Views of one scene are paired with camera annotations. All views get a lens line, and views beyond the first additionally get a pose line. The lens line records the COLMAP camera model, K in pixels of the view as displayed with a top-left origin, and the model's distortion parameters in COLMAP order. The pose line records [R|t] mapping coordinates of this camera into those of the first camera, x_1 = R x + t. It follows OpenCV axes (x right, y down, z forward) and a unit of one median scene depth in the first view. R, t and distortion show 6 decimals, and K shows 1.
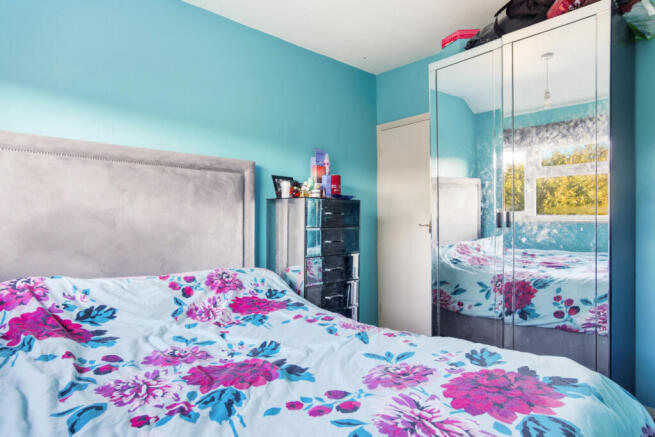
lens RADIAL K [[381.3, 0, 327.5], [0, 381.3, 218.5], [0, 0, 1]] dist [0.001261, -0.000006]
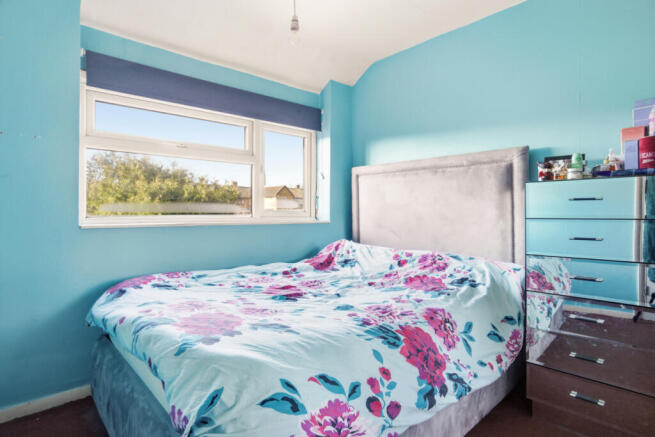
lens RADIAL K [[357.6, 0, 327.5], [0, 357.6, 218.5], [0, 0, 1]] dist [0.000315, 0.000057]
pose [[0.030275, 0.013715, -0.999448, 0.839985], [0.009326, 0.999858, 0.014003, 0.010246], [0.999498, -0.009745, 0.030143, 0.639902]]
